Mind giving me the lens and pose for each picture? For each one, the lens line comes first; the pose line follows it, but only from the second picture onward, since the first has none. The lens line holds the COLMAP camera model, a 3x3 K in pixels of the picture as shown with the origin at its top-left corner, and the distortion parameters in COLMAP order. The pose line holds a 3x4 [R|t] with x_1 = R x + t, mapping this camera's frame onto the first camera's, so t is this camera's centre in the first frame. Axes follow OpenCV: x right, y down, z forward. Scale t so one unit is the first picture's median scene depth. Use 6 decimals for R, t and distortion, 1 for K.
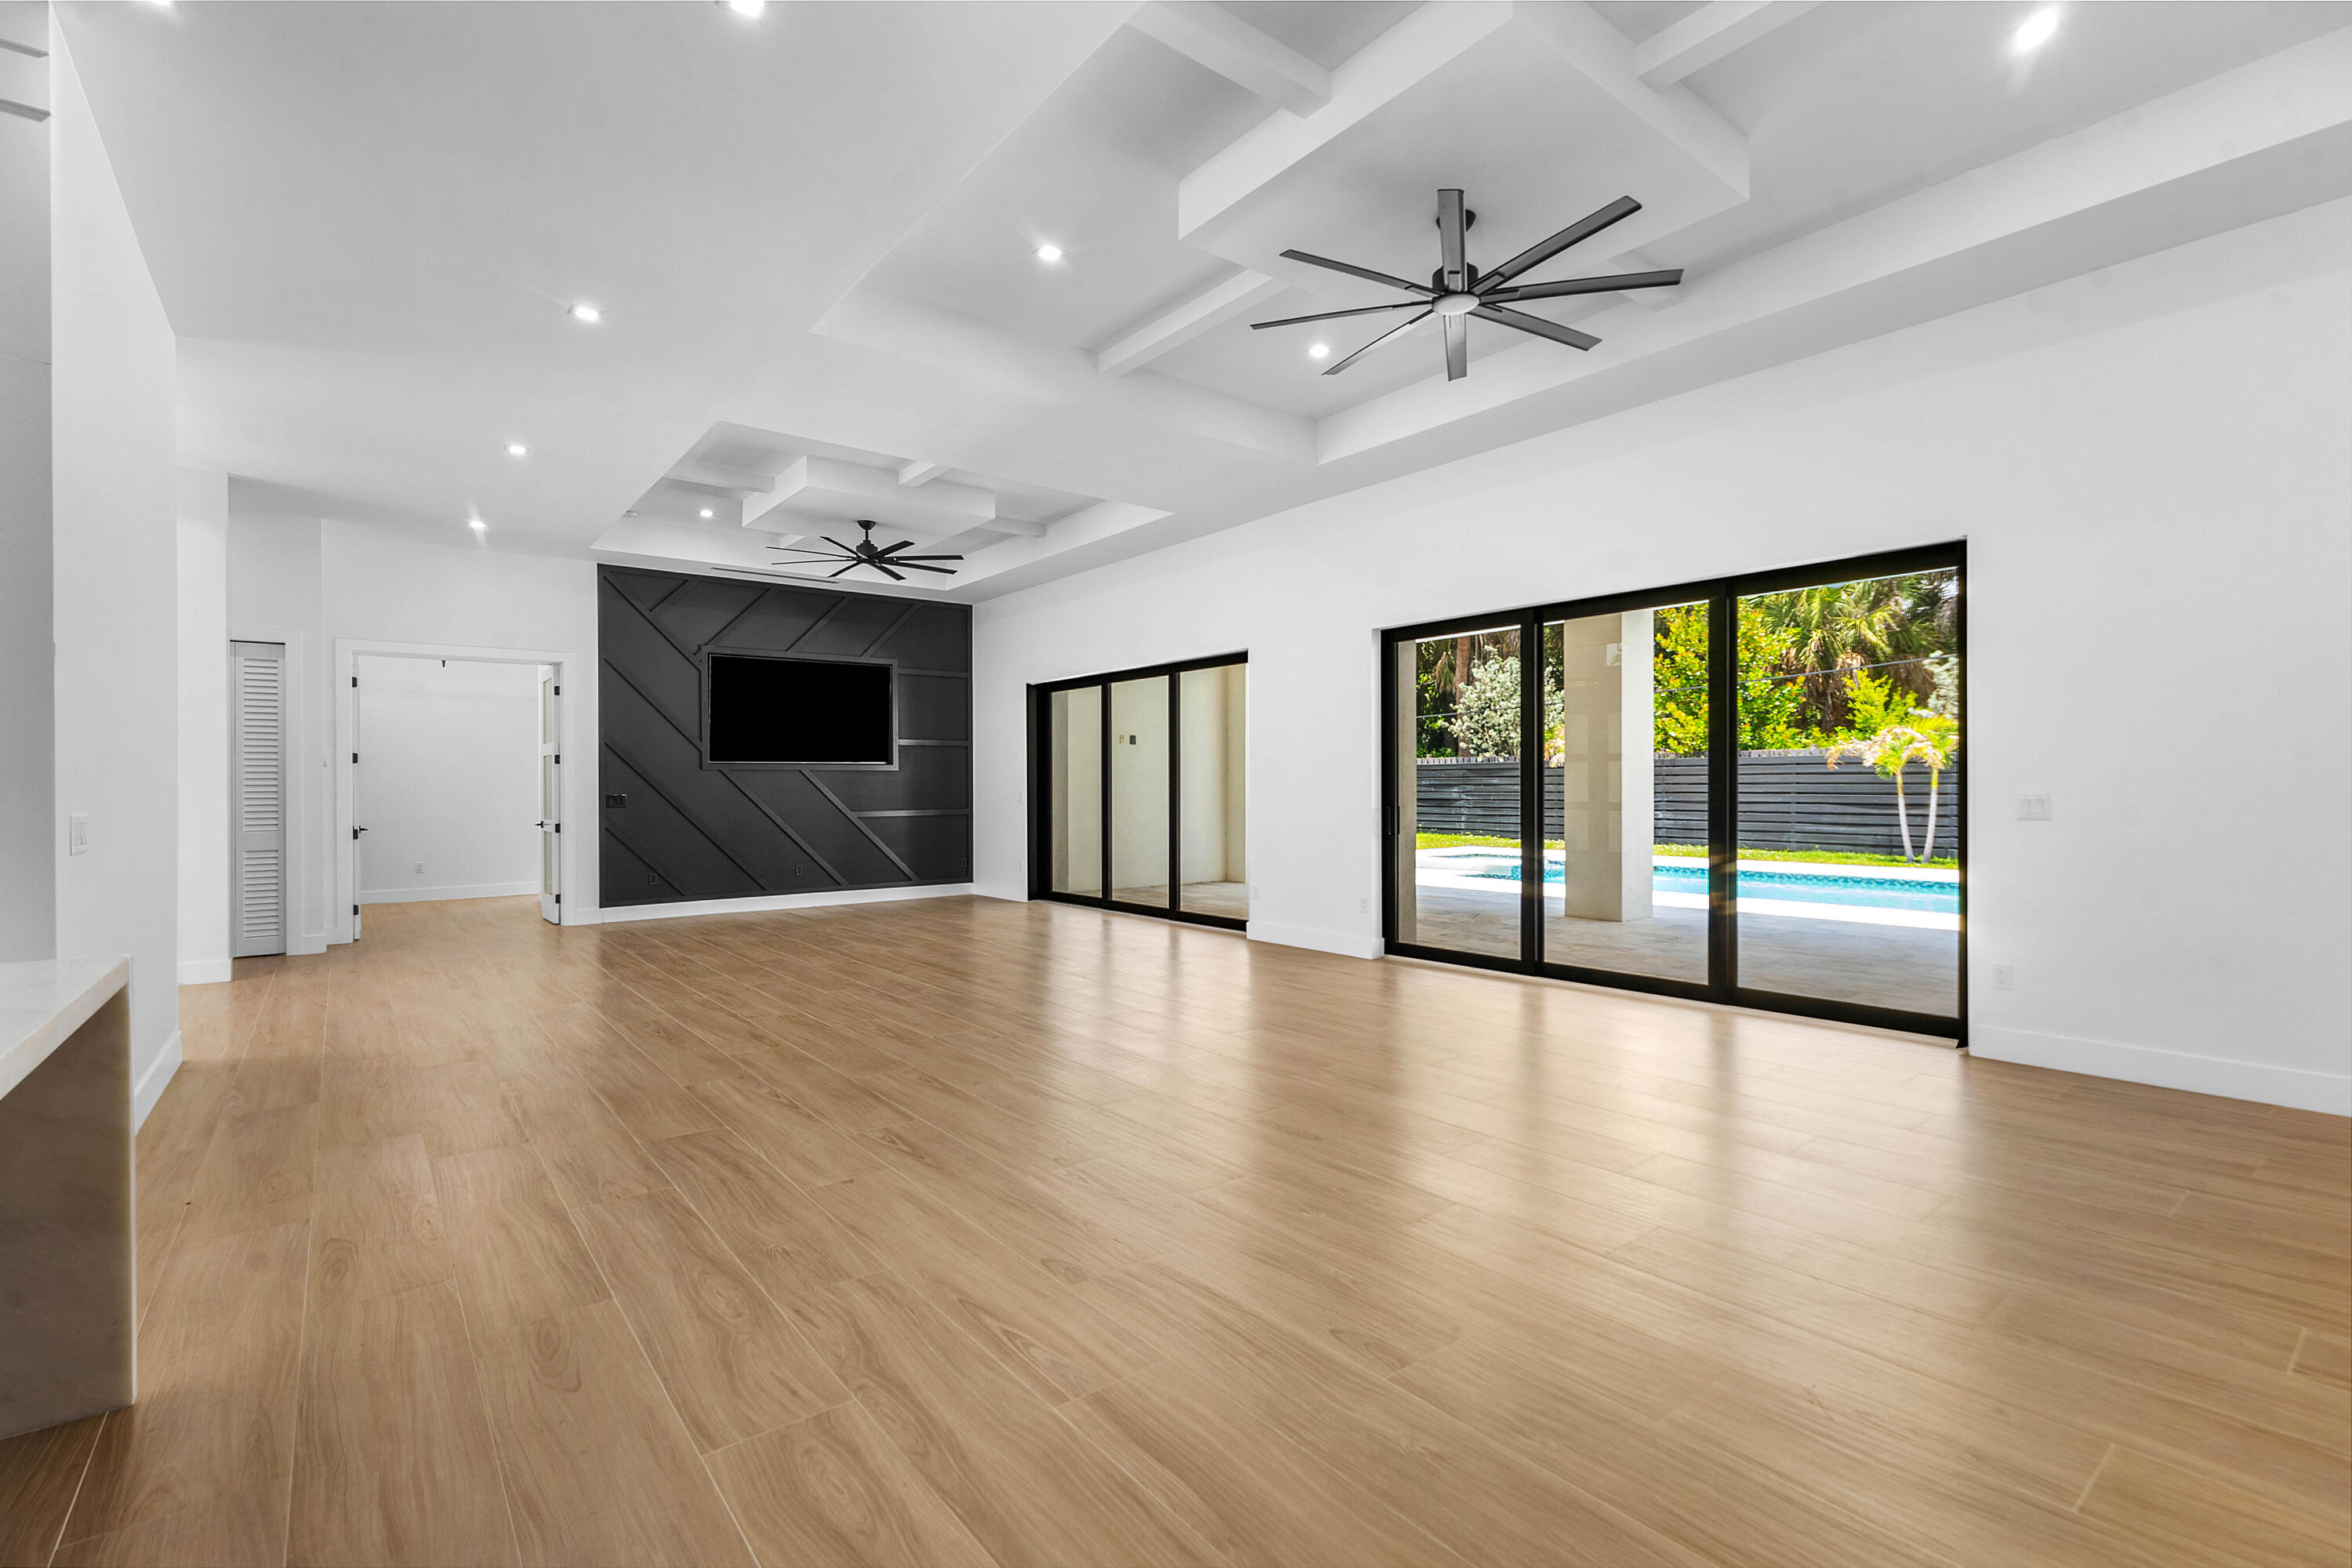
lens RADIAL K [[1056.0, 0, 1185.1], [0, 1056.0, 805.1], [0, 0, 1]] dist [0.000842, 0.000101]
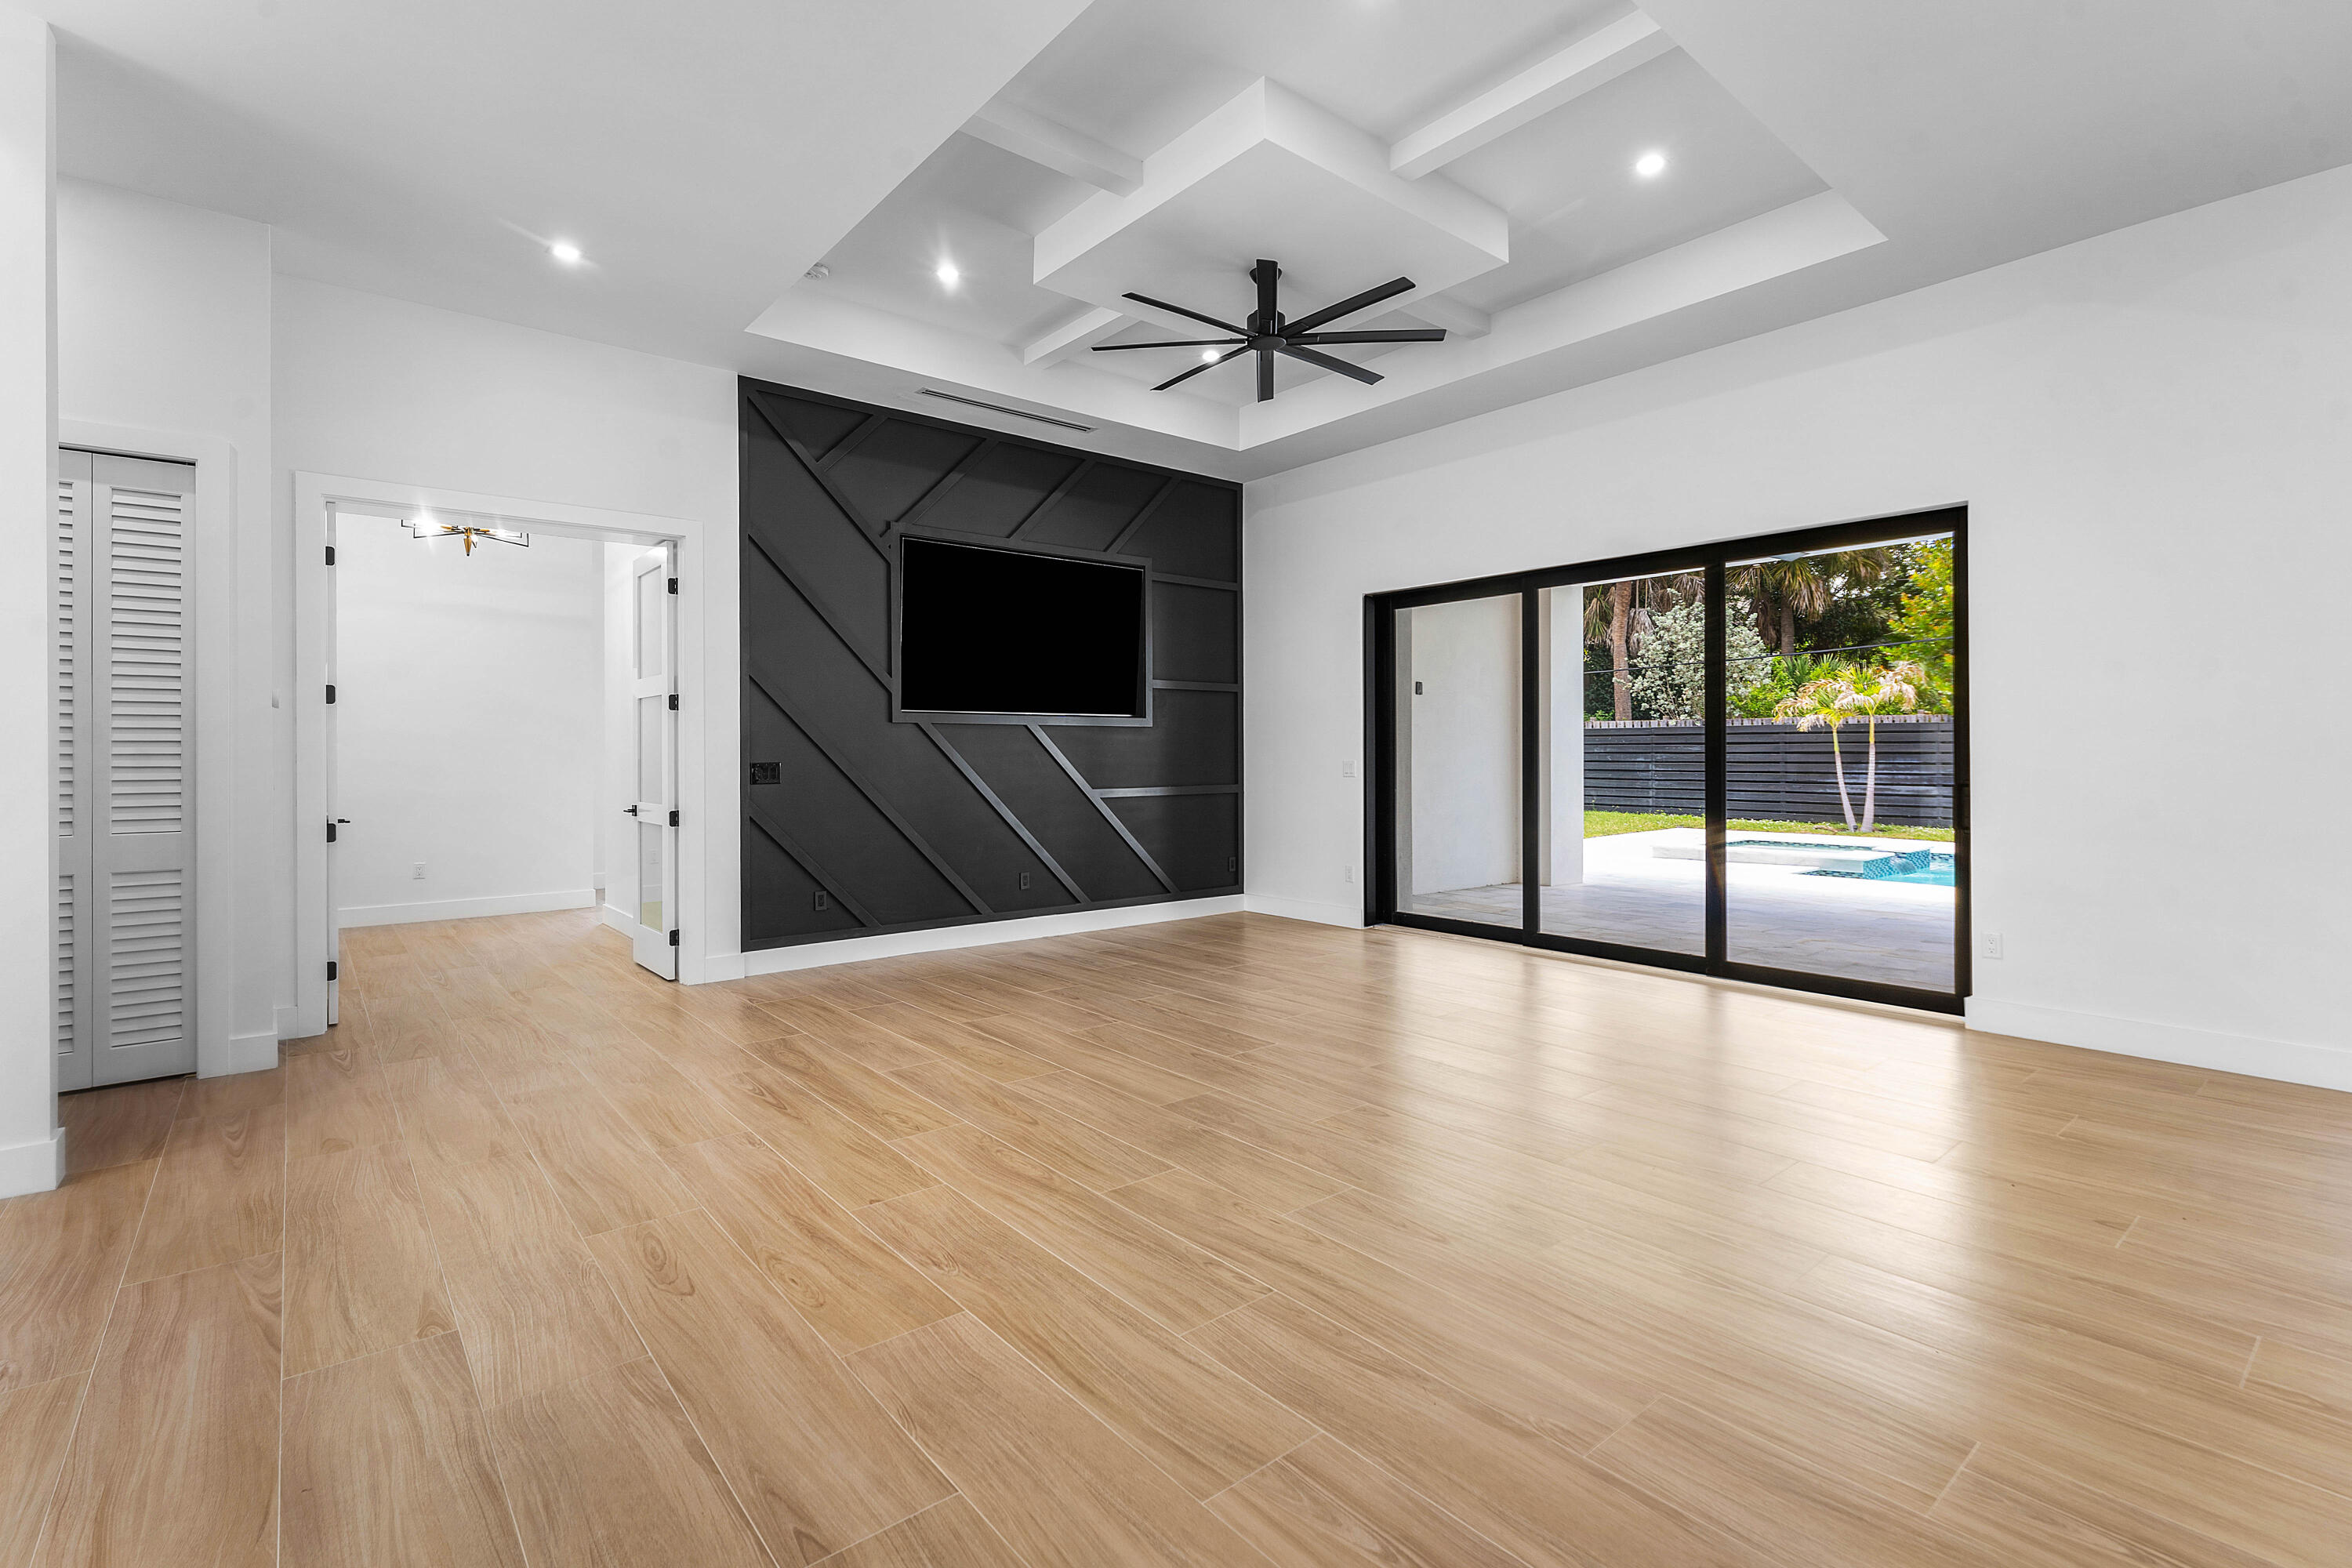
lens RADIAL K [[1053.1, 0, 1167.6], [0, 1053.1, 775.3], [0, 0, 1]] dist [-0.000639, -0.000468]
pose [[0.999919, 0.003438, 0.012286, -0.261448], [-0.003466, 0.999992, 0.002200, -0.003709], [-0.012278, -0.002243, 0.999922, 0.327475]]
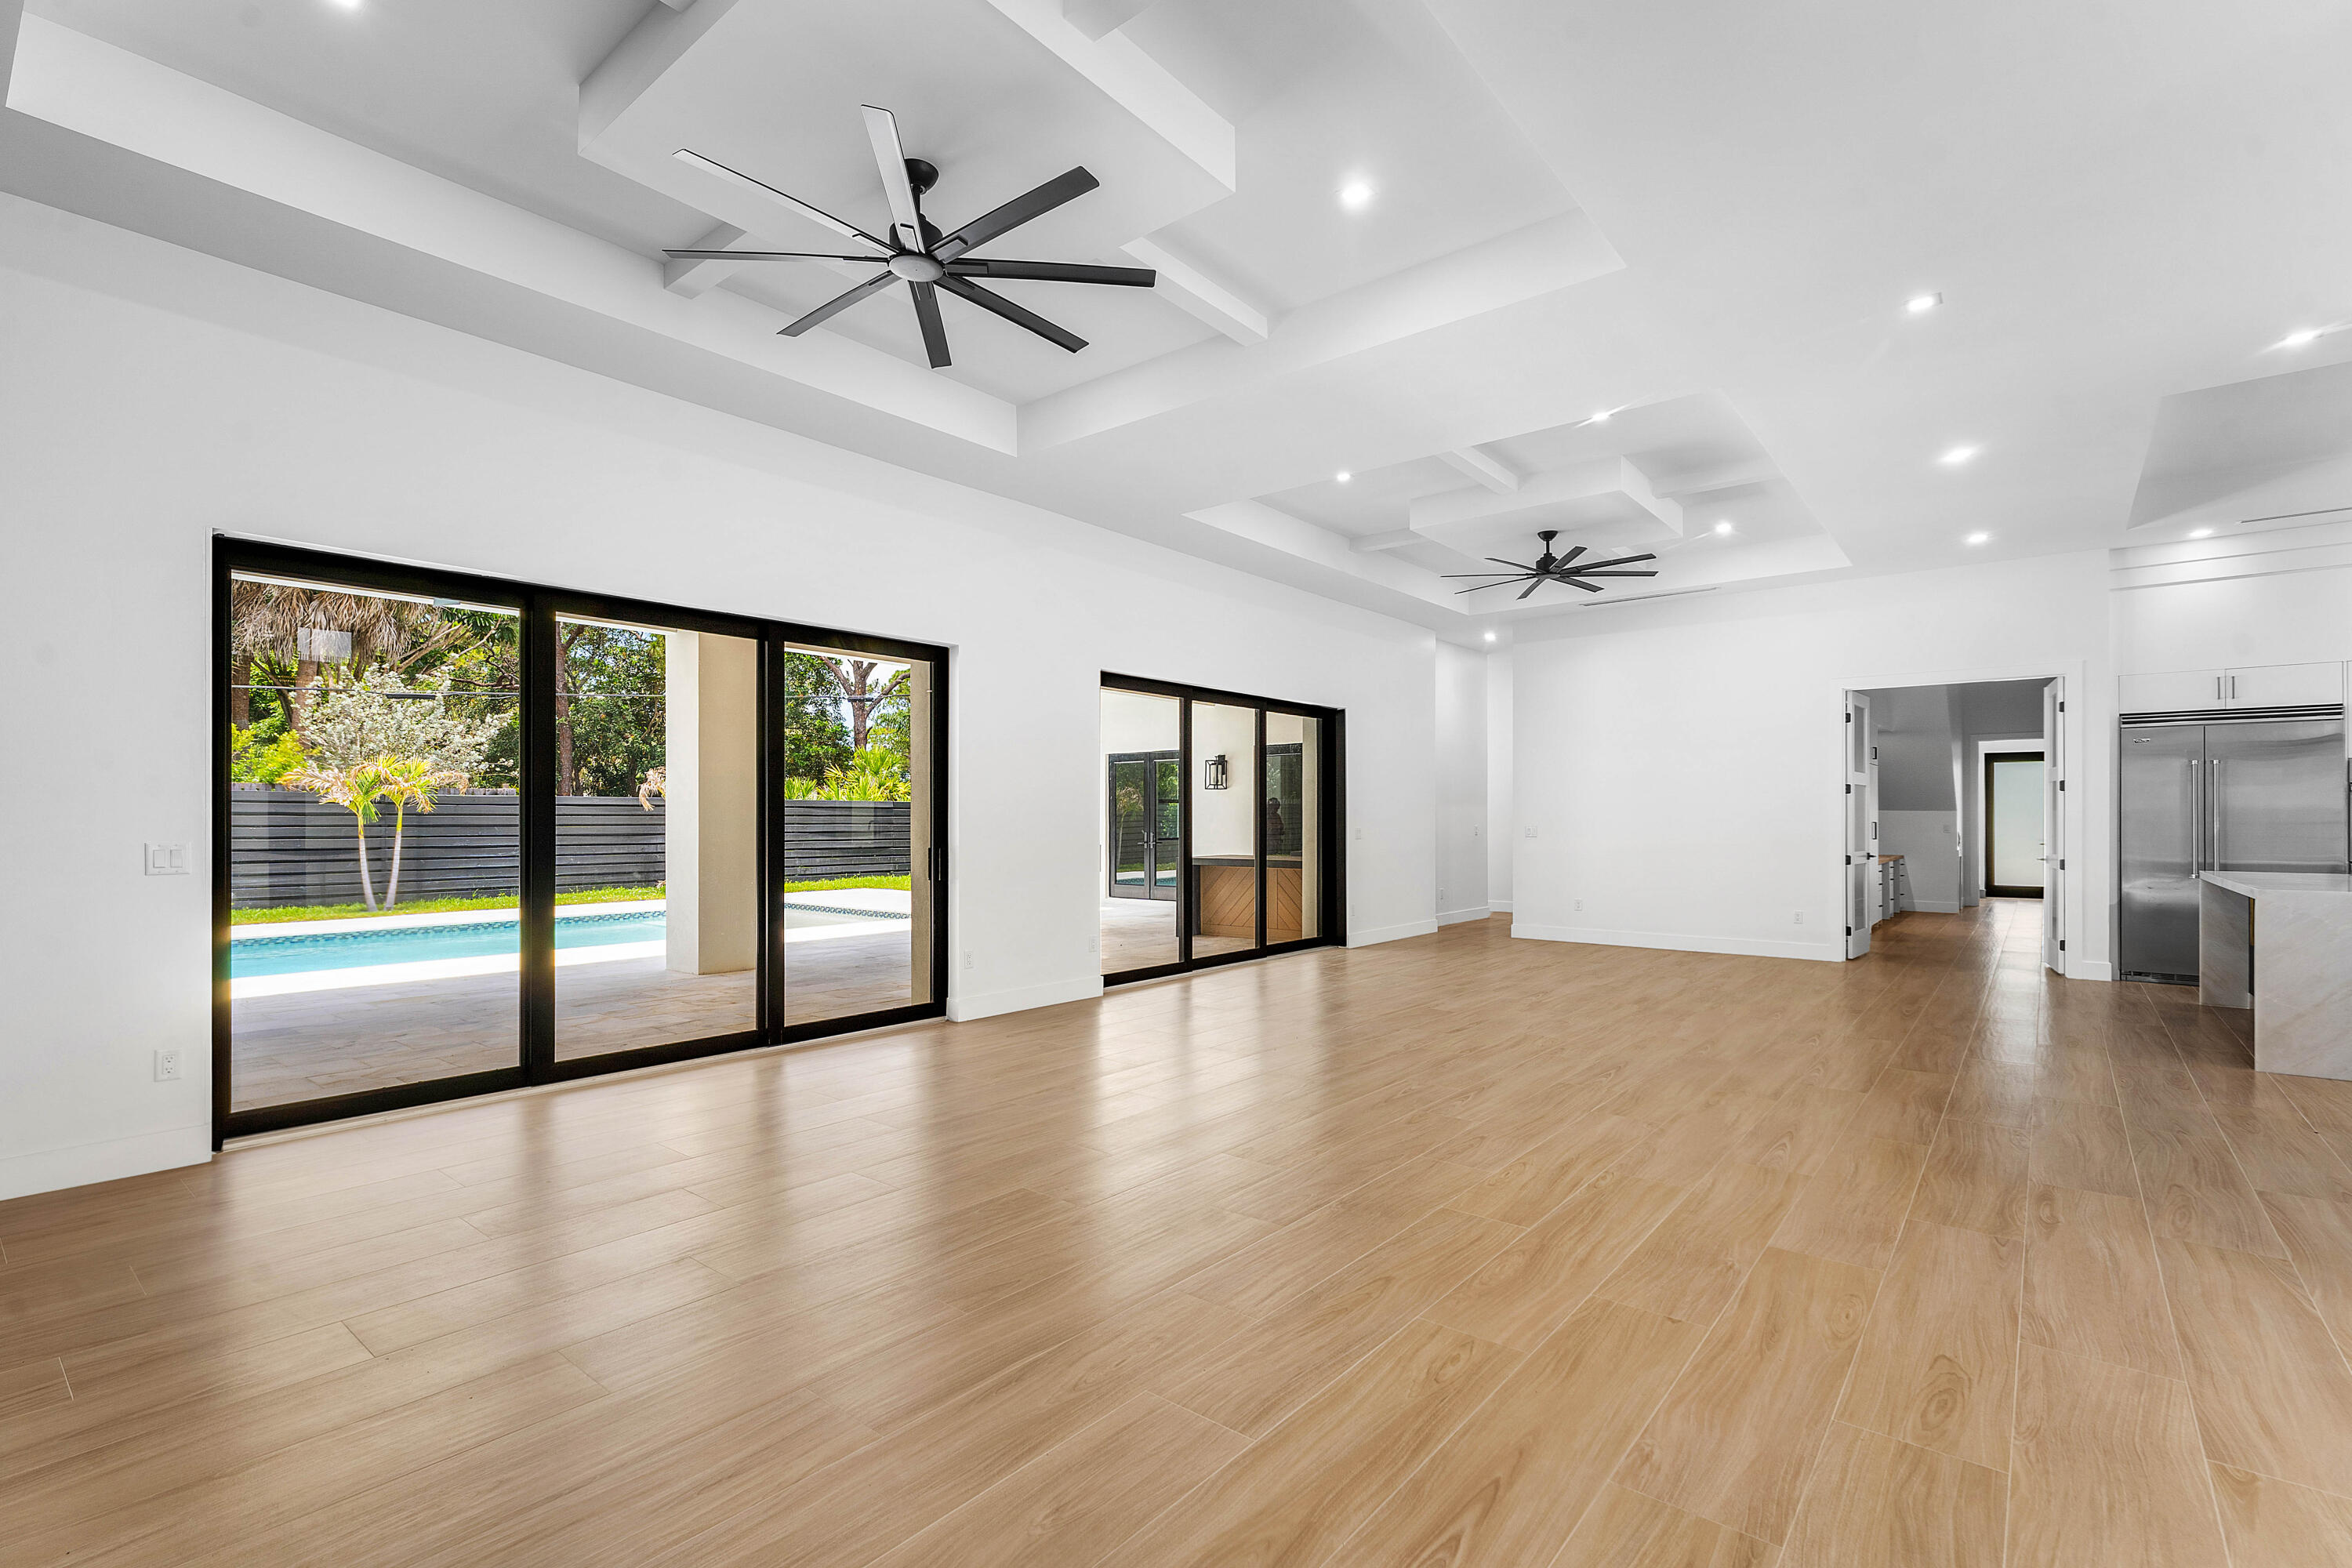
lens RADIAL K [[1056.0, 0, 1185.1], [0, 1056.0, 805.1], [0, 0, 1]] dist [0.000842, 0.000101]
pose [[-0.201376, 0.020072, 0.979308, -0.554399], [0.021545, 0.999639, -0.016058, -0.011862], [-0.979277, 0.017865, -0.201736, 0.758969]]
